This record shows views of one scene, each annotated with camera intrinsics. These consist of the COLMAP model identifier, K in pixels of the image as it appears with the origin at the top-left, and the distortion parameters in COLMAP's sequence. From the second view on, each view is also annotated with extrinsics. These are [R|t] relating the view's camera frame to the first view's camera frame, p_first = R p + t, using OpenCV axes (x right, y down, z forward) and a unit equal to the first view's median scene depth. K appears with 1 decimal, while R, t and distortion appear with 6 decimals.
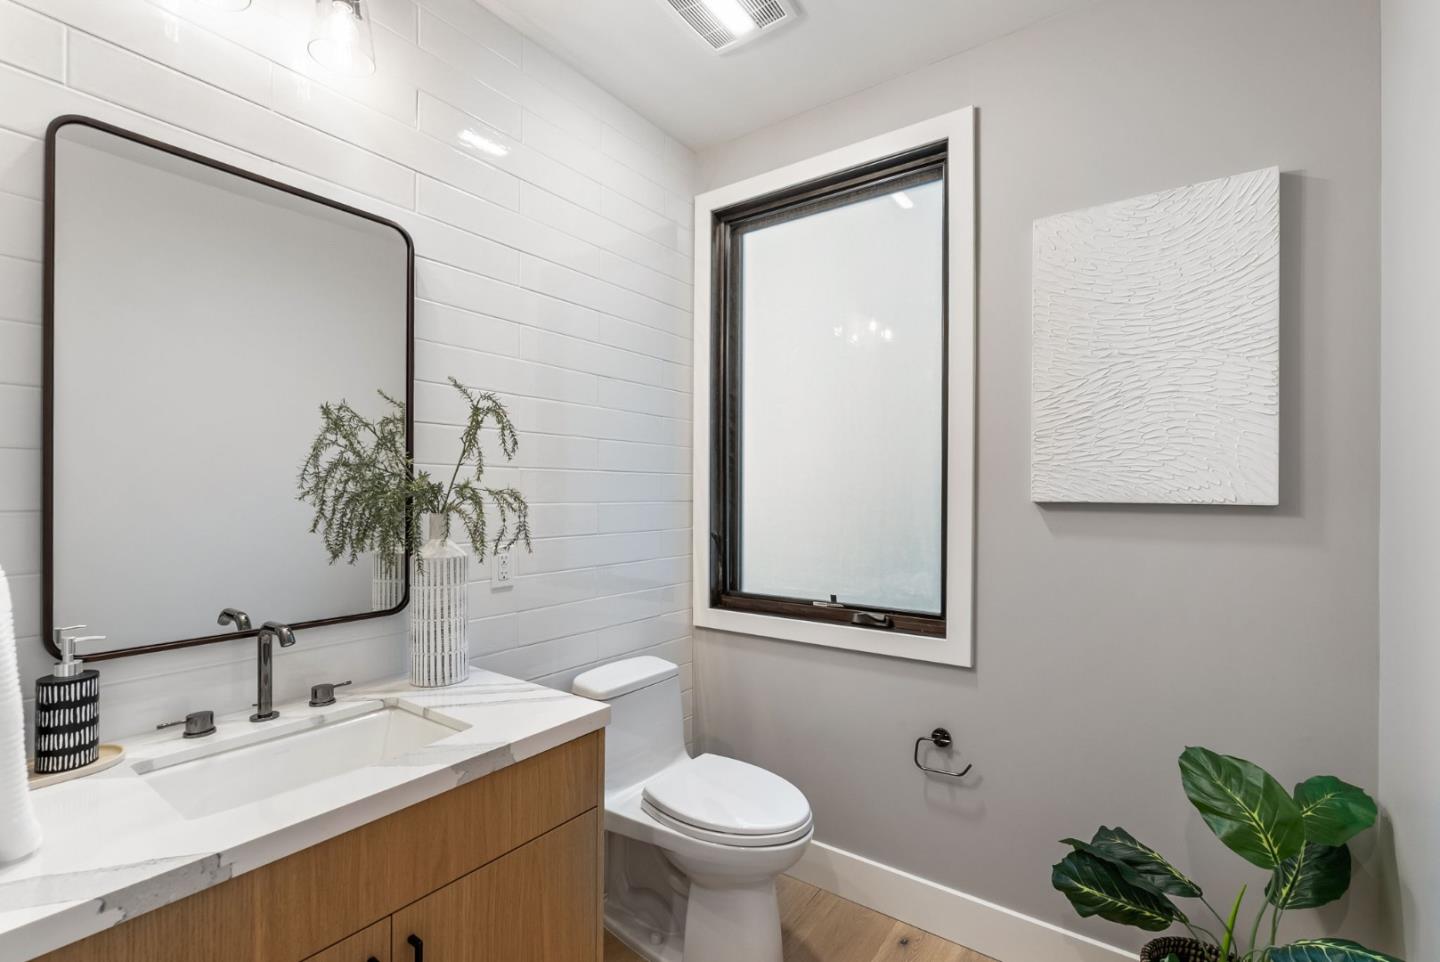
lens RADIAL K [[637.7, 0, 728.9], [0, 637.7, 486.3], [0, 0, 1]] dist [-0.009894, -0.000195]
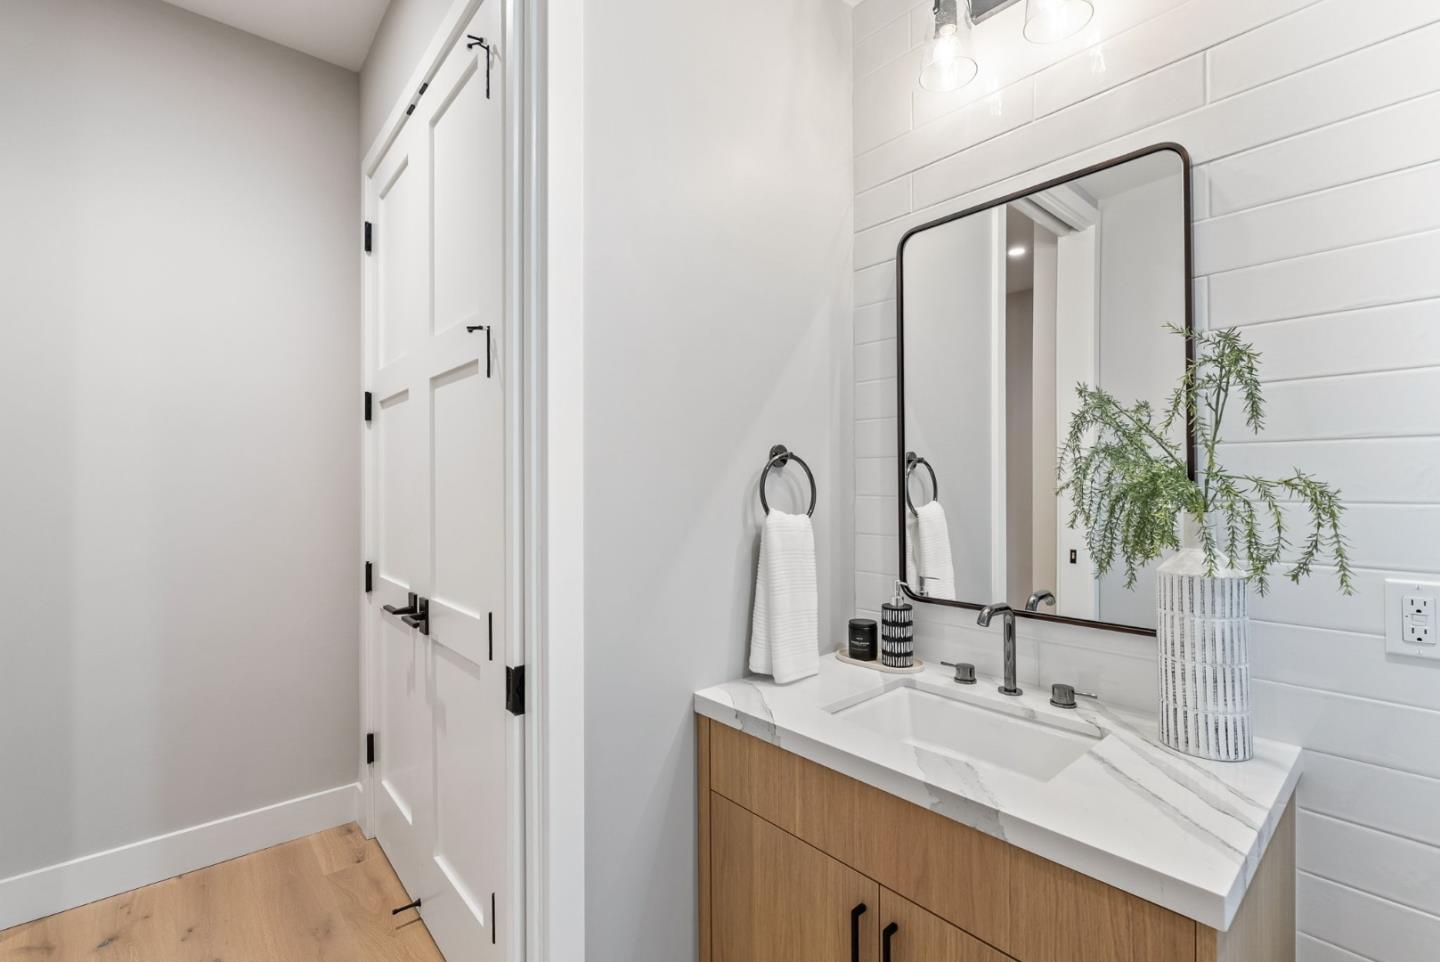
lens RADIAL K [[637.7, 0, 728.9], [0, 637.7, 486.3], [0, 0, 1]] dist [-0.009894, -0.000195]
pose [[-0.235320, -0.000388, -0.971918, 0.429940], [0.010149, 0.999944, -0.002856, 0.012563], [0.971865, -0.010536, -0.235303, 0.788705]]
